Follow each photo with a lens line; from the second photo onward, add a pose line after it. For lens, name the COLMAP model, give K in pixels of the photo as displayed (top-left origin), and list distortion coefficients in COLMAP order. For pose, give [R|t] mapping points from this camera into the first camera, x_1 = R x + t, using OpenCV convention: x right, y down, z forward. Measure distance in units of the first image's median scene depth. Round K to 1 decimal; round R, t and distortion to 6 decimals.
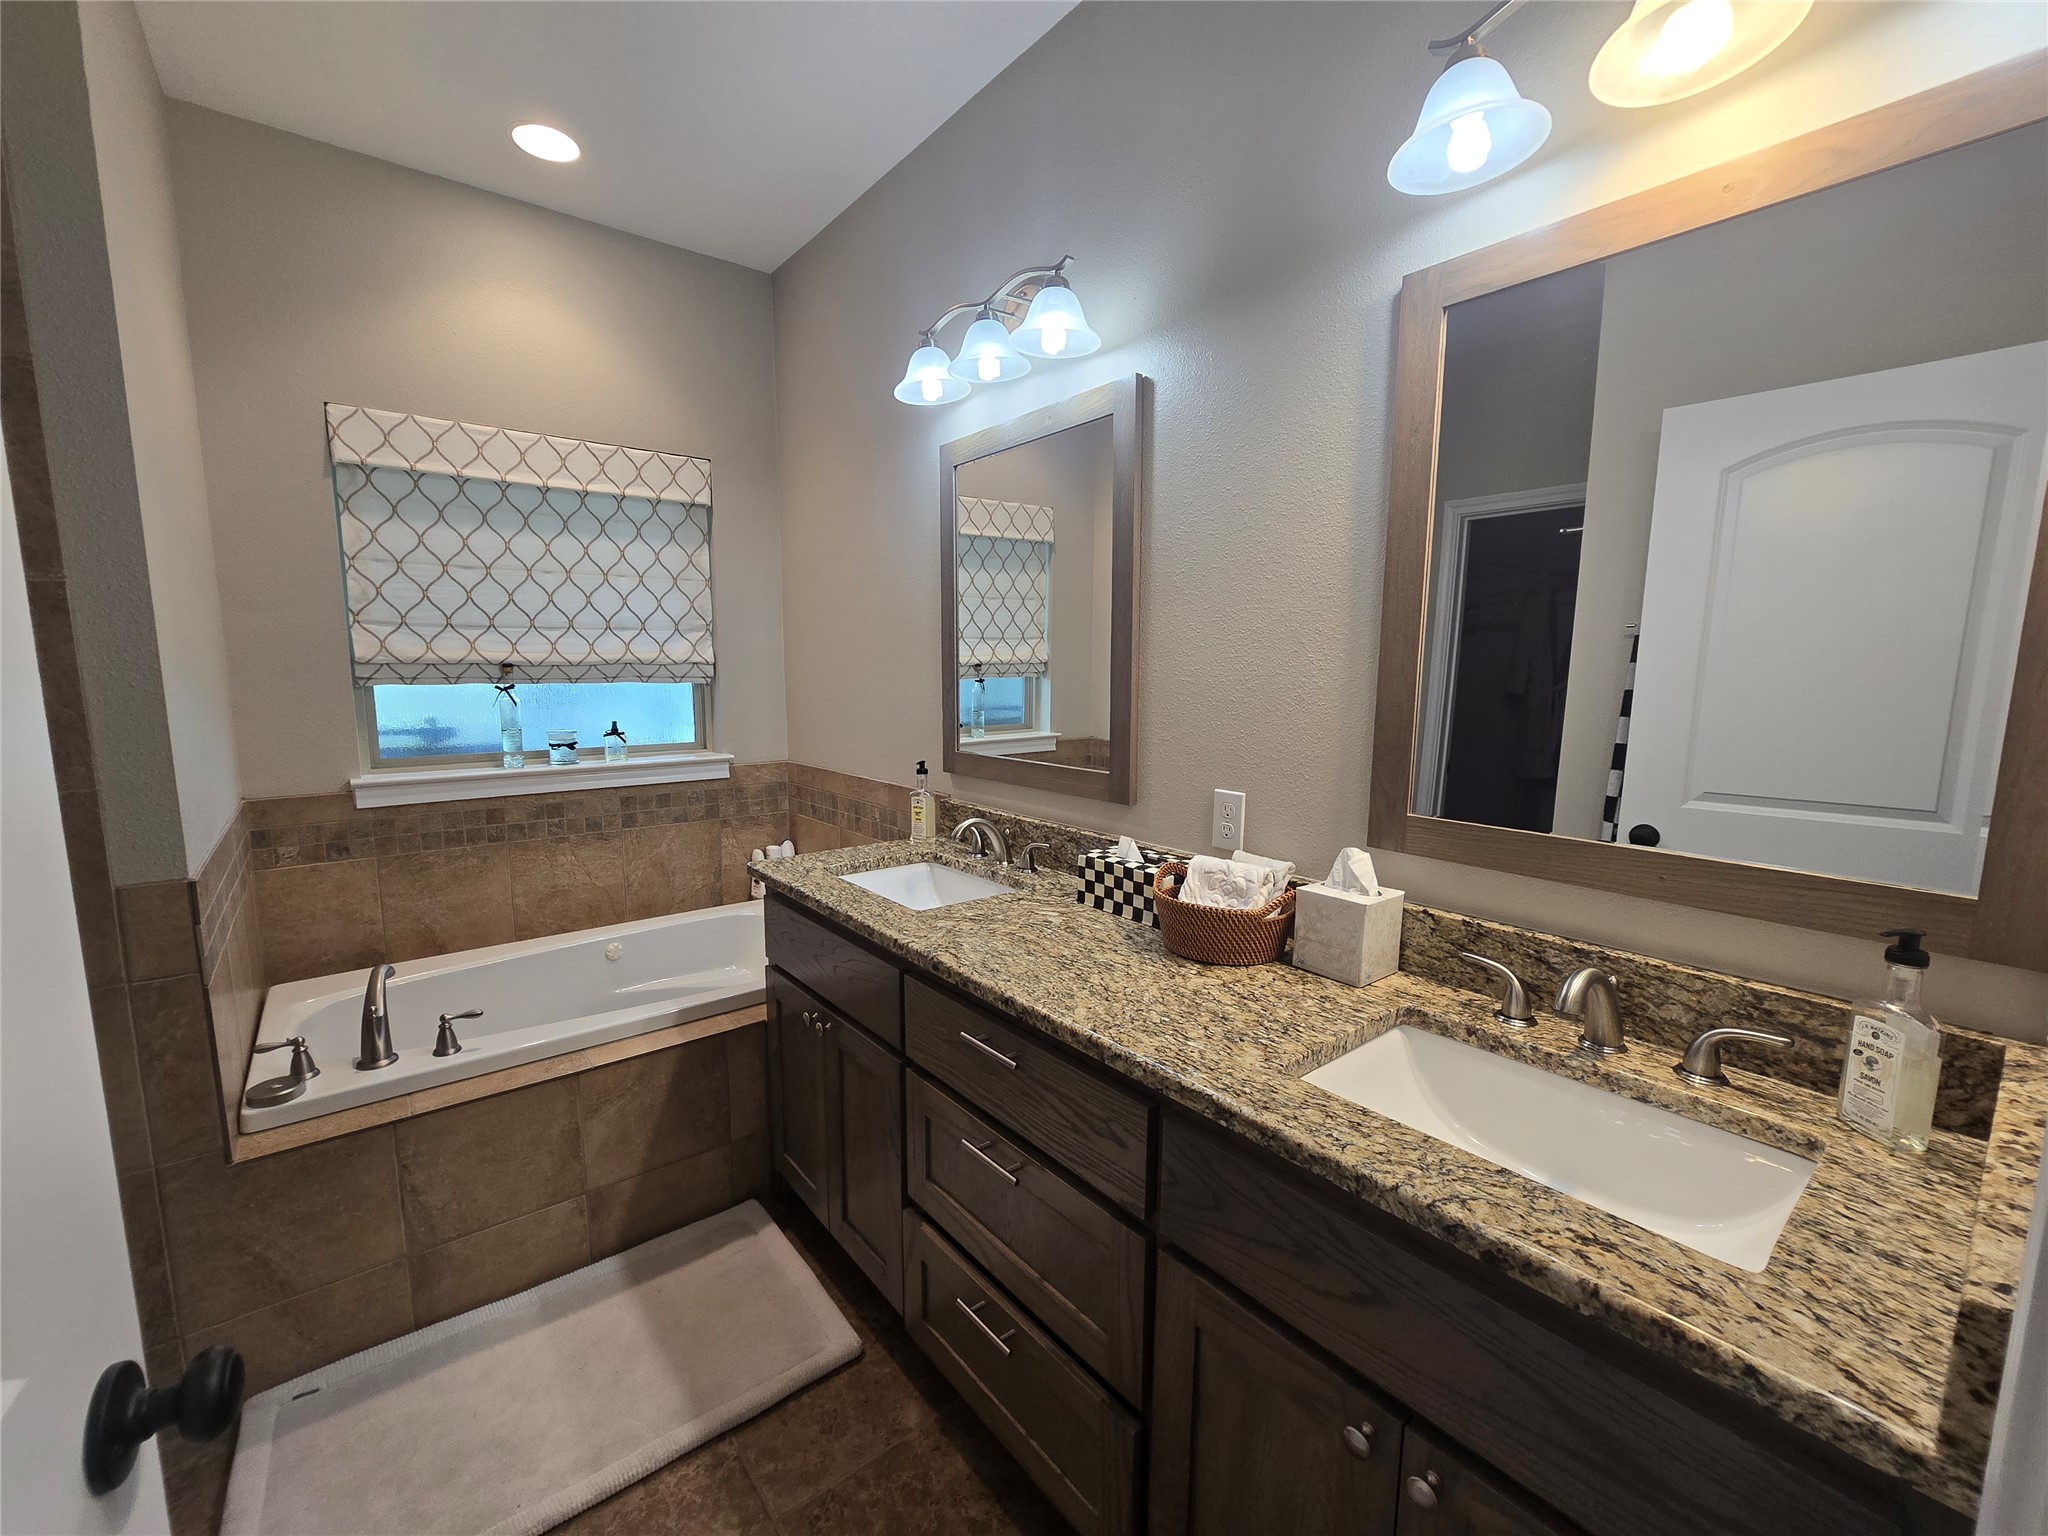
lens RADIAL K [[843.7, 0, 1026.2], [0, 843.7, 776.5], [0, 0, 1]] dist [-0.009336, 0.000257]
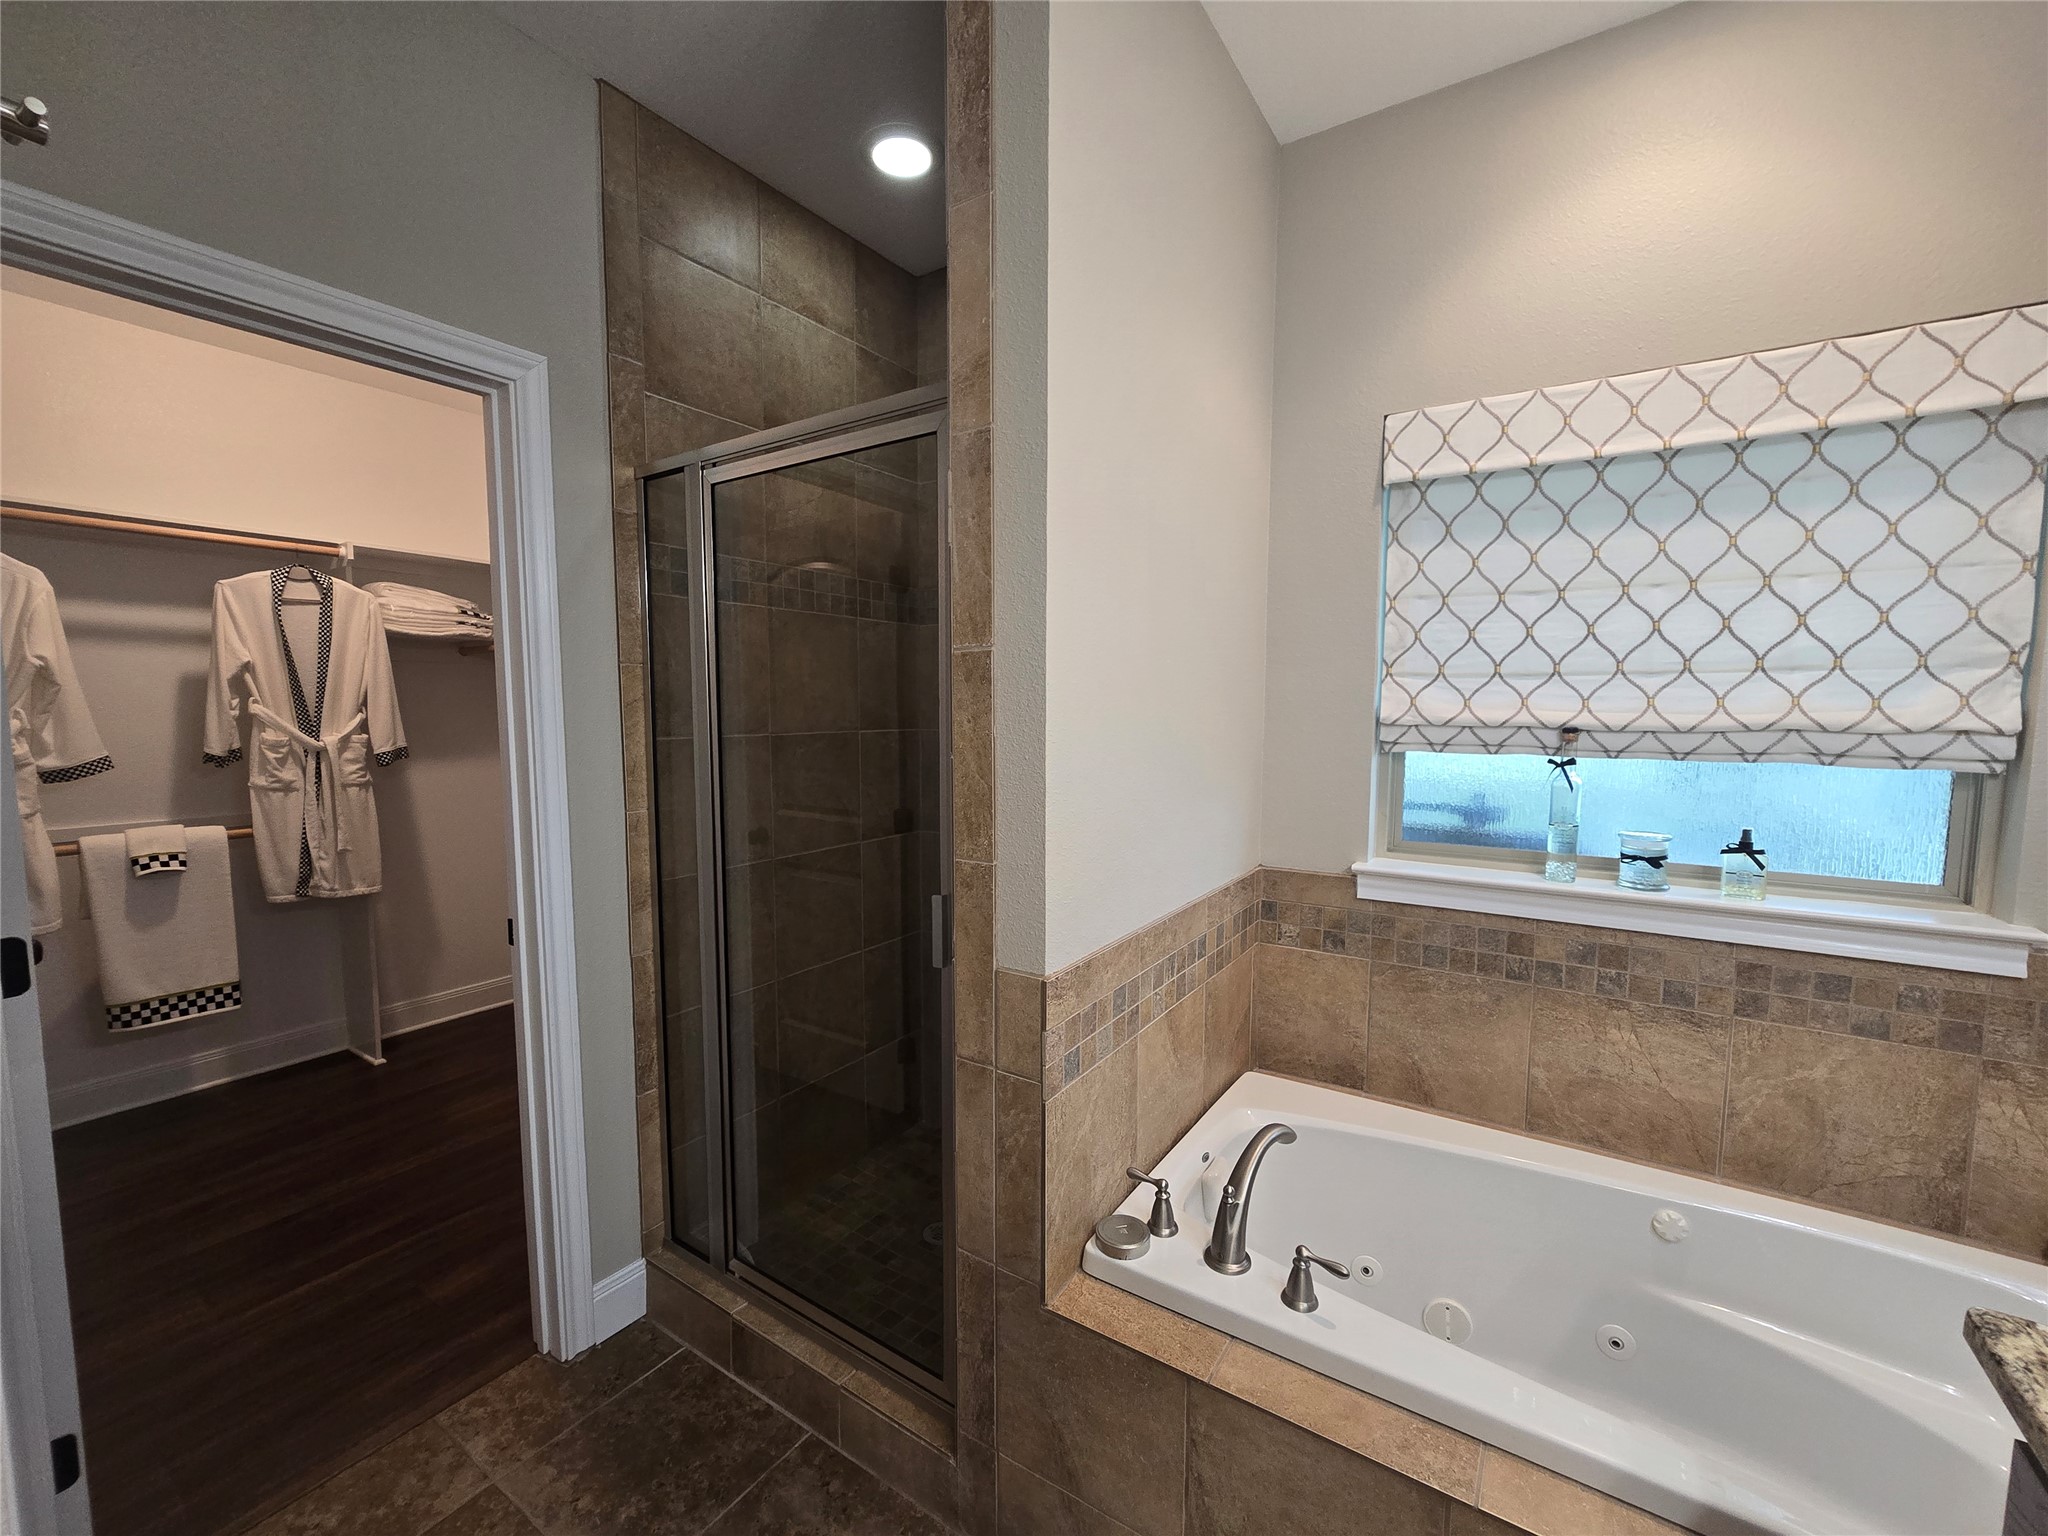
lens RADIAL K [[843.1, 0, 1015.8], [0, 843.1, 776.4], [0, 0, 1]] dist [-0.012801, 0.004374]
pose [[0.298680, 0.077634, -0.951191, -0.107739], [-0.129341, 0.990783, 0.040252, -0.067244], [0.945548, 0.111006, 0.305968, 0.388287]]
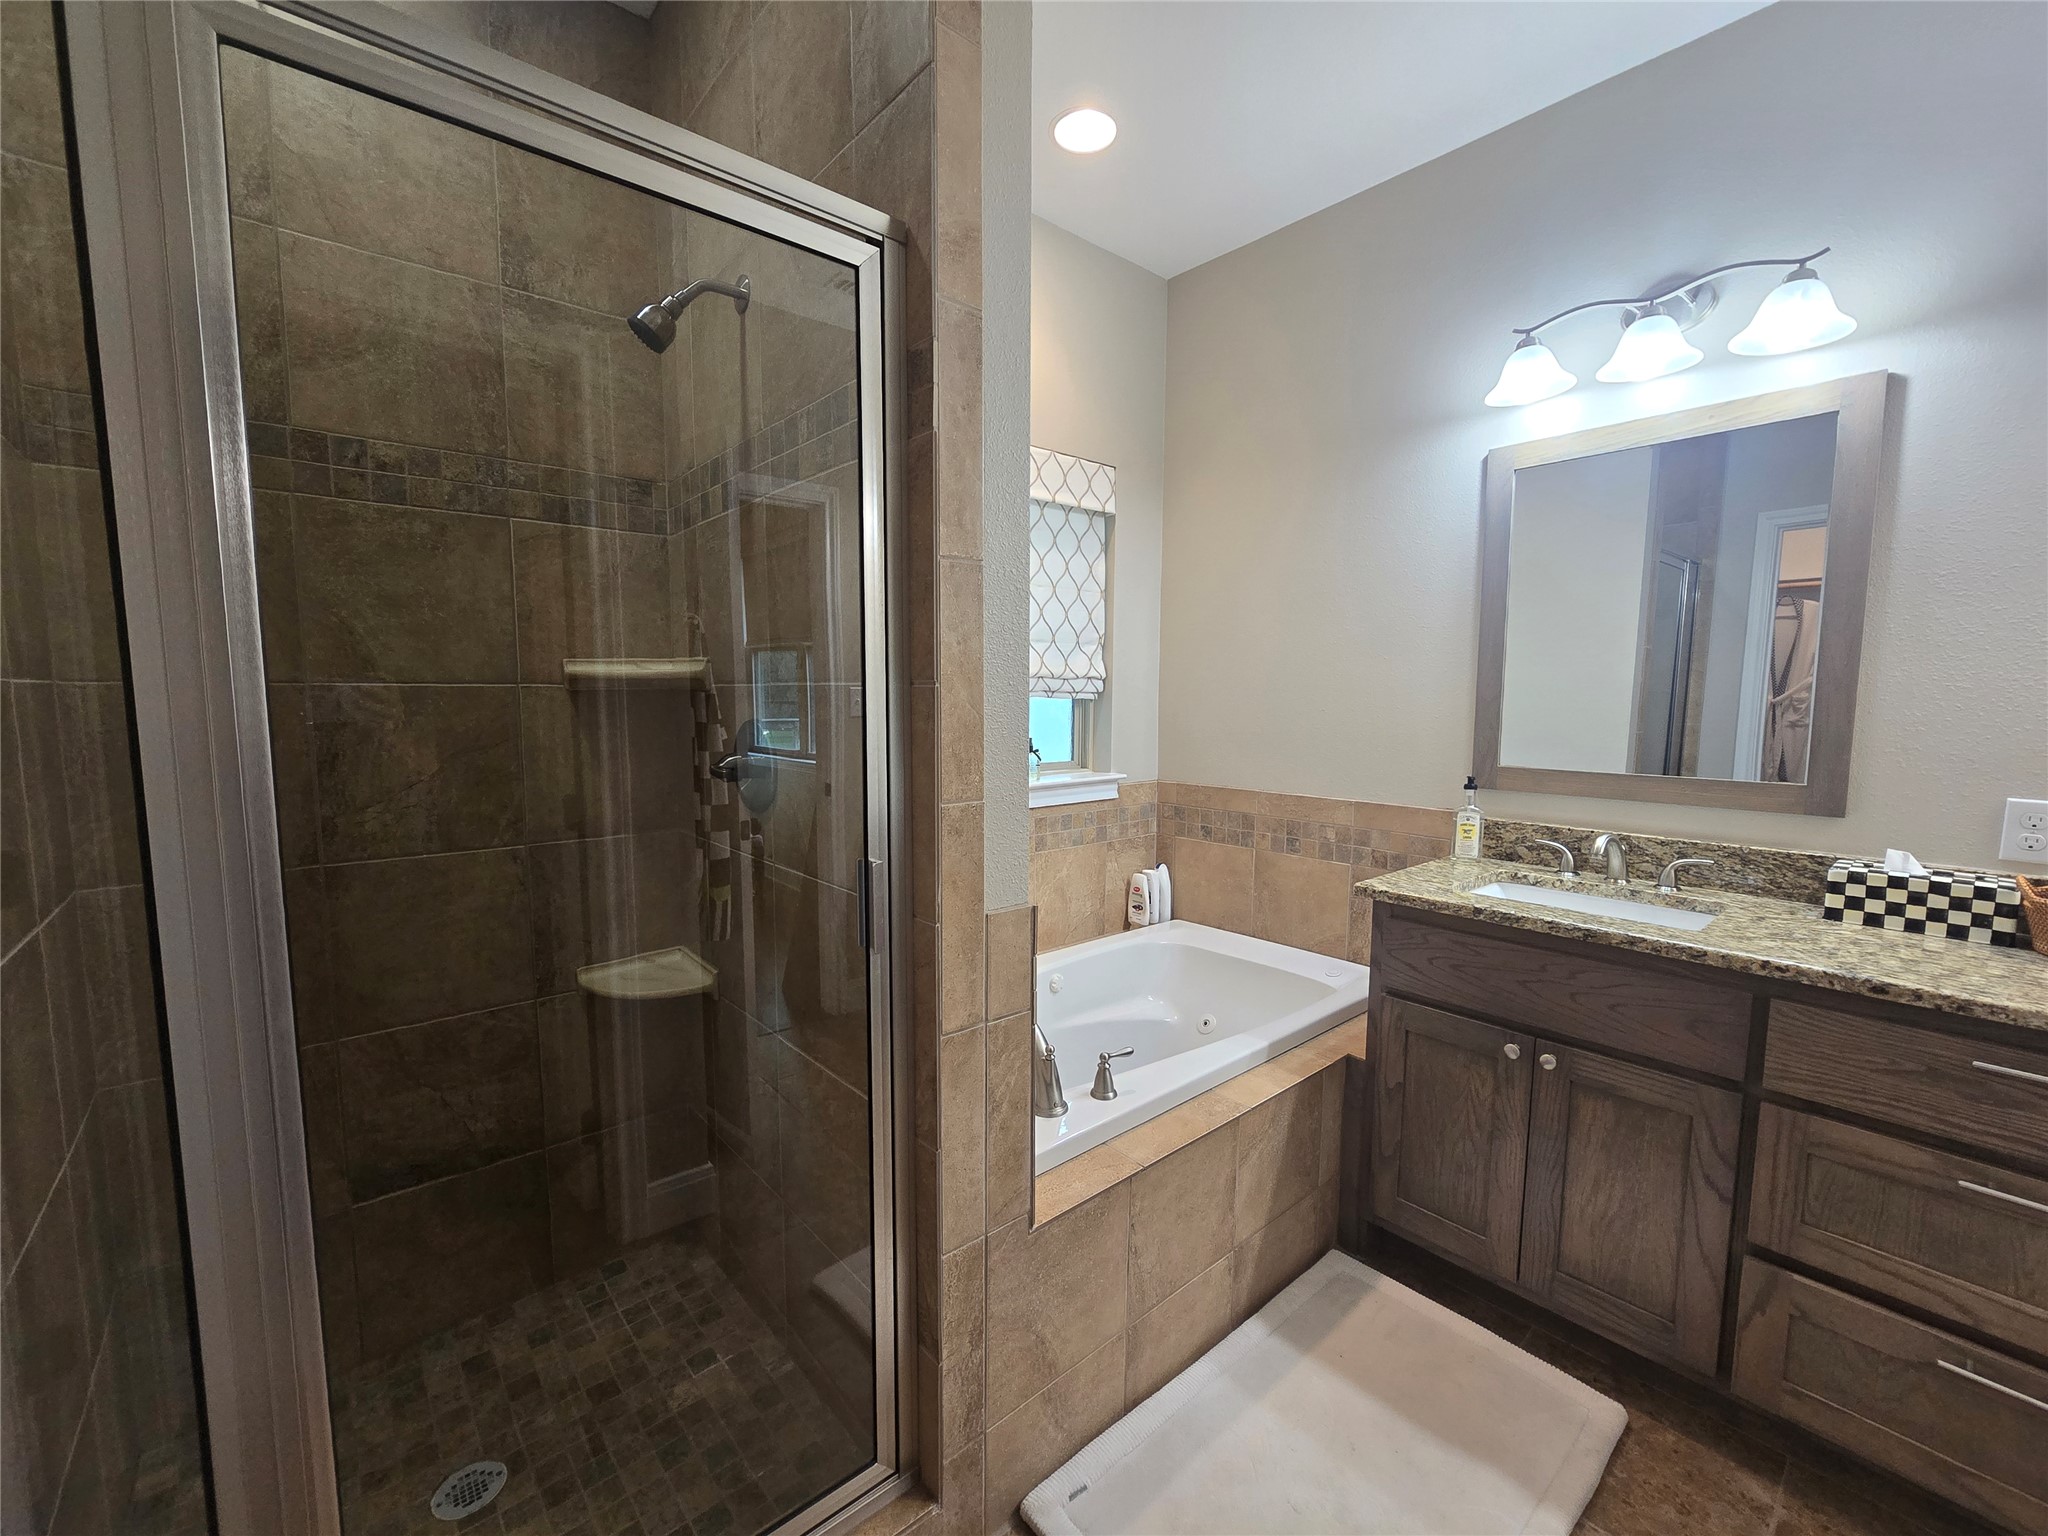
lens RADIAL K [[843.1, 0, 1015.8], [0, 843.1, 776.4], [0, 0, 1]] dist [-0.012801, 0.004374]
pose [[0.999488, -0.002807, 0.031883, -0.601538], [0.003936, 0.999366, -0.035393, 0.012258], [-0.031764, 0.035501, 0.998865, 0.062050]]
